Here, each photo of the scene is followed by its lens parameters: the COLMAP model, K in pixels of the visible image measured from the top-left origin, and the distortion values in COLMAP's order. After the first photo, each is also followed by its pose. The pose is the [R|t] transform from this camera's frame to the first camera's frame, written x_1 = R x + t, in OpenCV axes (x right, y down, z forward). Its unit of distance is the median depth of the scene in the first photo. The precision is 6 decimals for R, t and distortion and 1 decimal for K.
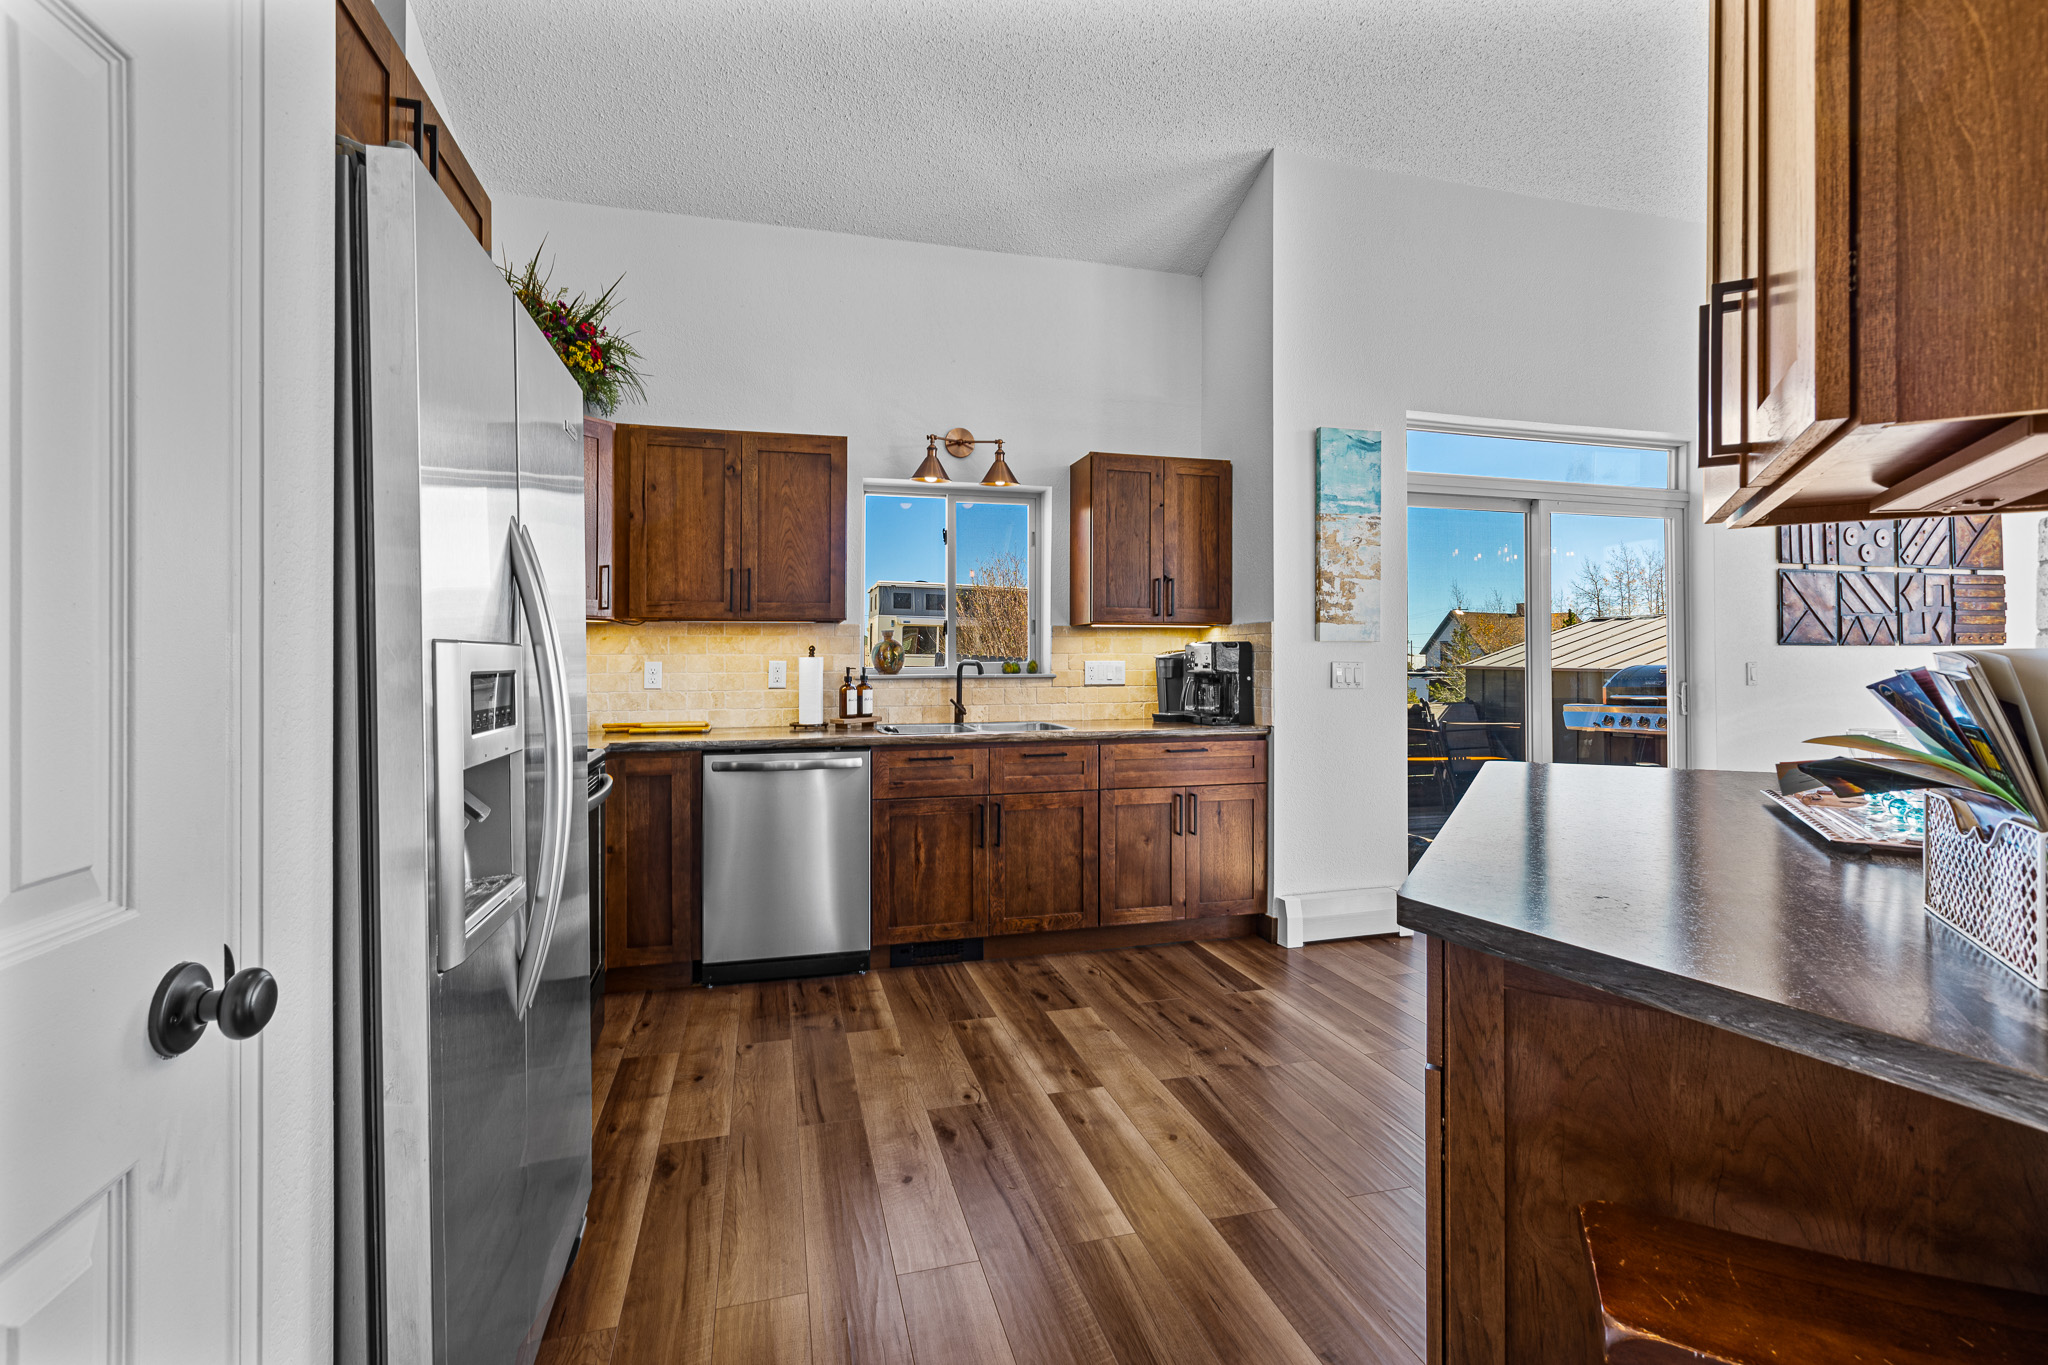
lens RADIAL K [[928.9, 0, 1019.3], [0, 928.9, 653.4], [0, 0, 1]] dist [-0.000307, -0.000470]
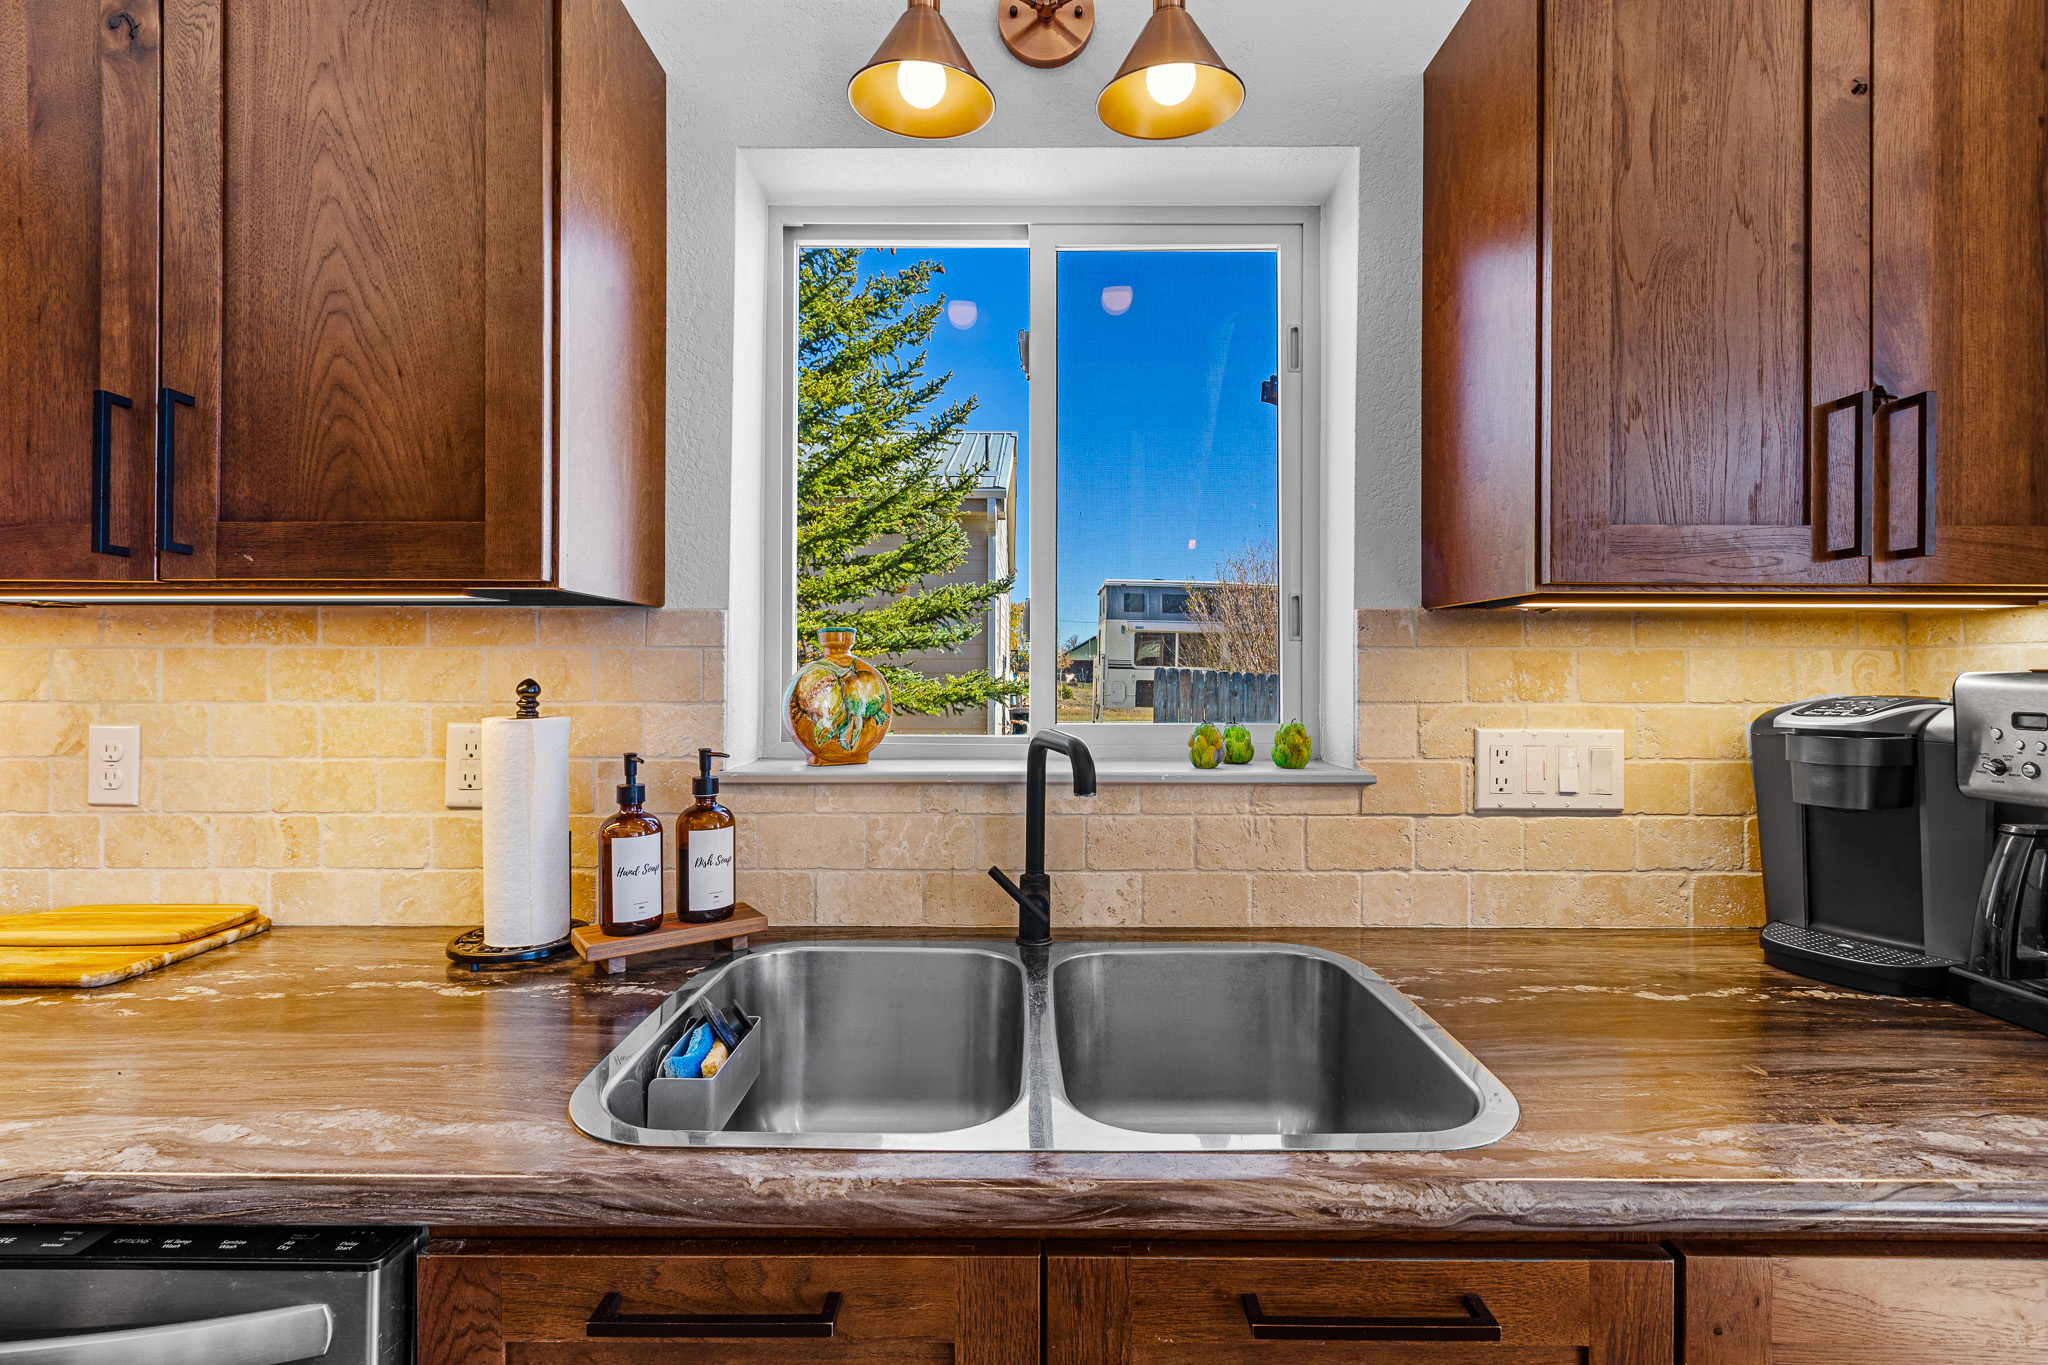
lens RADIAL K [[928.9, 0, 1021.0], [0, 928.9, 673.5], [0, 0, 1]] dist [-0.000307, -0.000470]
pose [[0.963281, 0.004878, -0.268452, 0.011988], [-0.001461, 0.999915, 0.012925, -0.015071], [0.268492, -0.012058, 0.963206, 0.798799]]
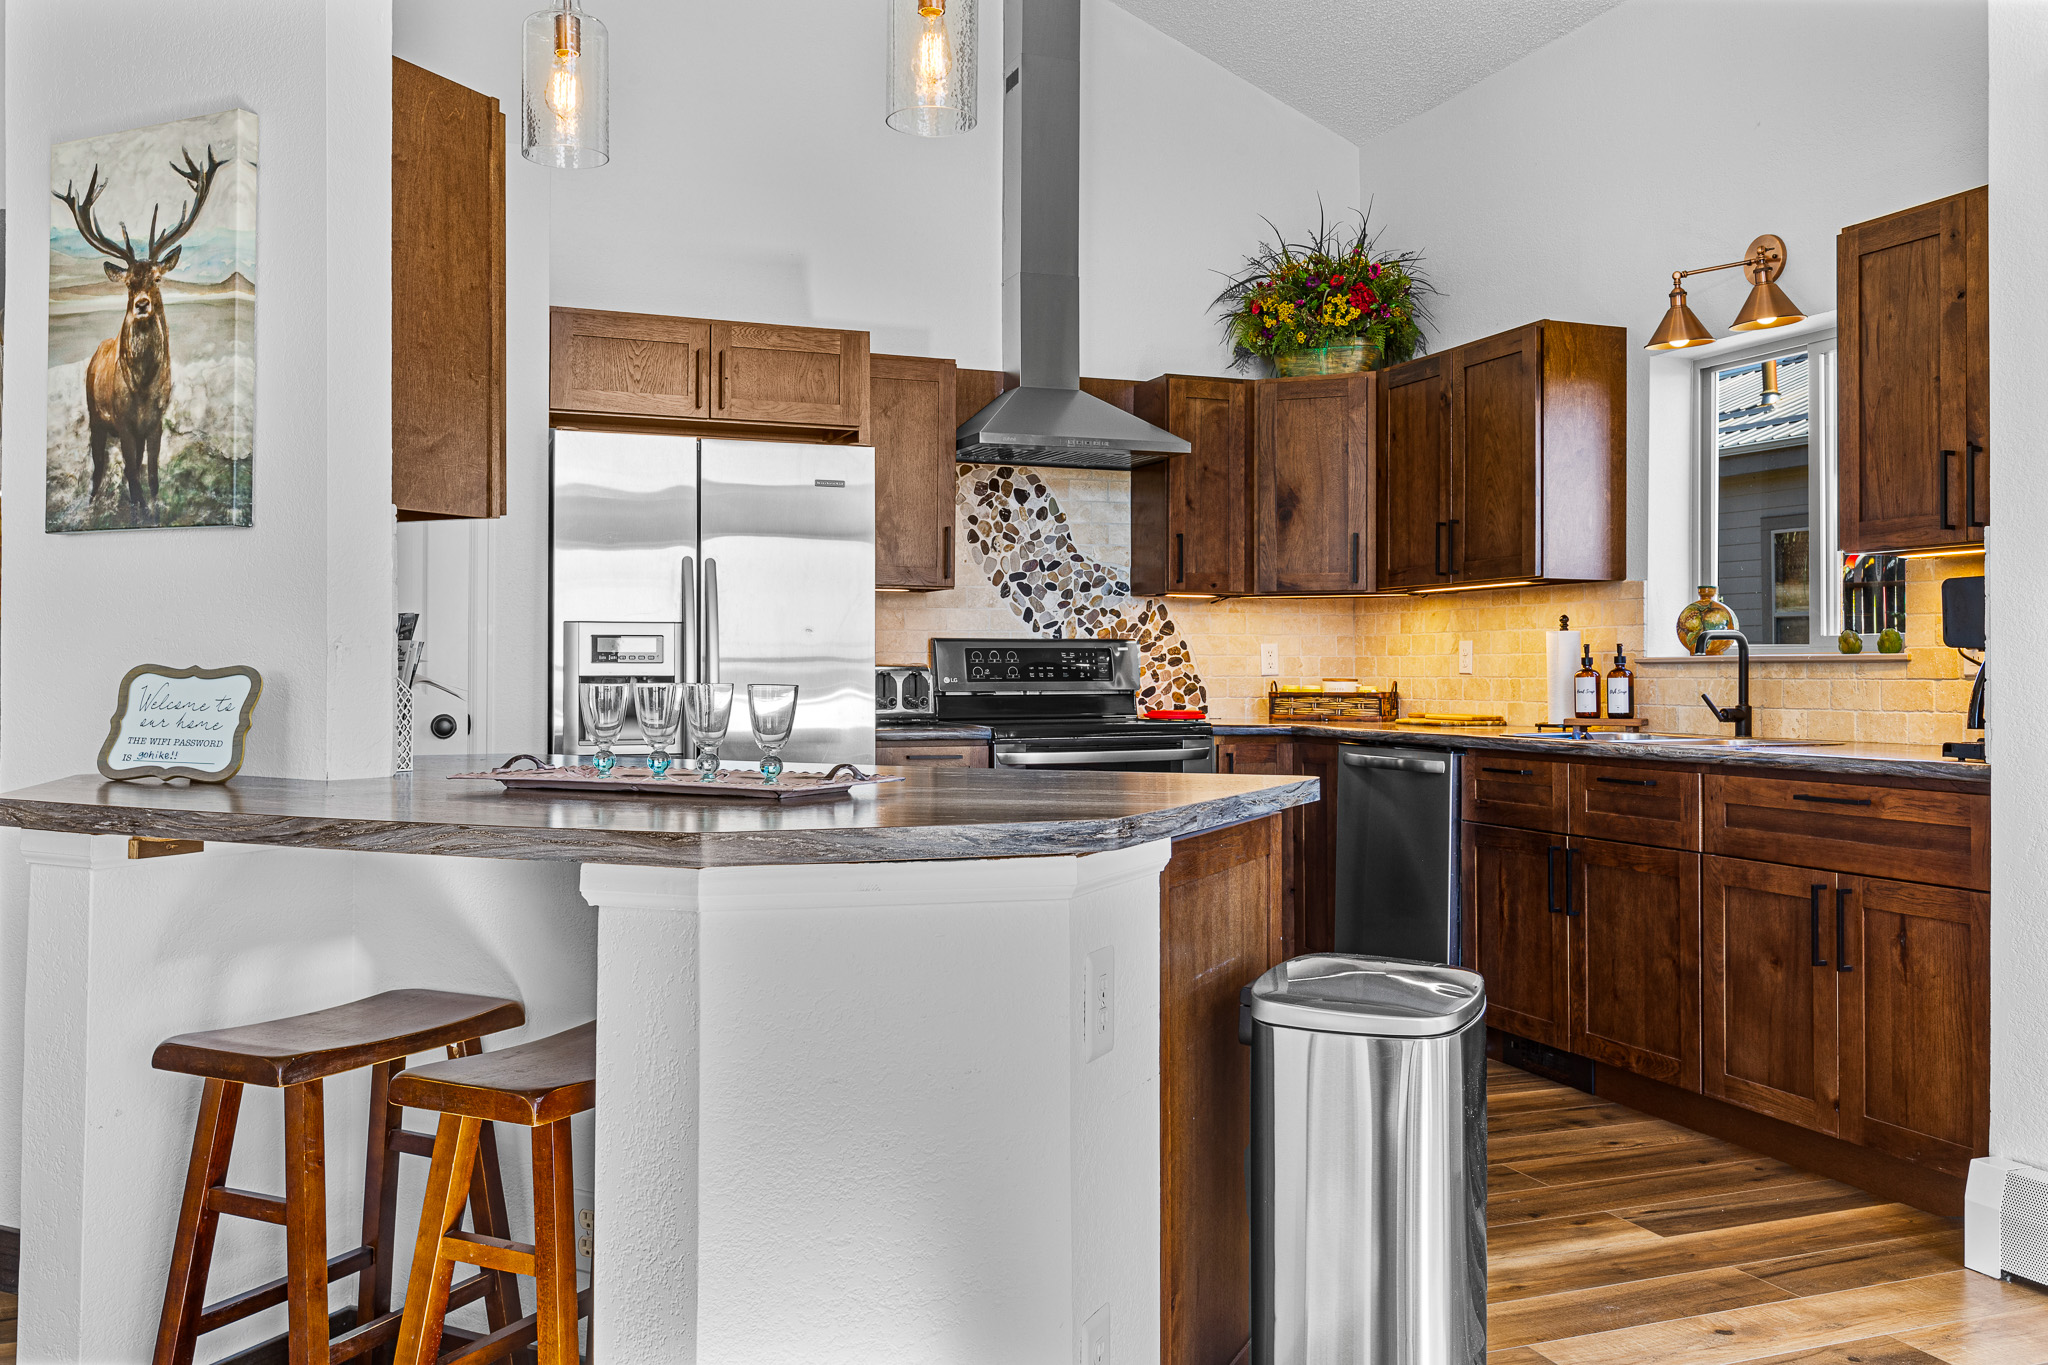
lens RADIAL K [[1654.8, 0, 1015.1], [0, 1654.8, 634.8], [0, 0, 1]] dist [0.014687, -0.018288]
pose [[0.094357, -0.020384, -0.995330, 1.061746], [0.006027, 0.999784, -0.019904, 0.031610], [0.995520, -0.004121, 0.094459, 0.488899]]
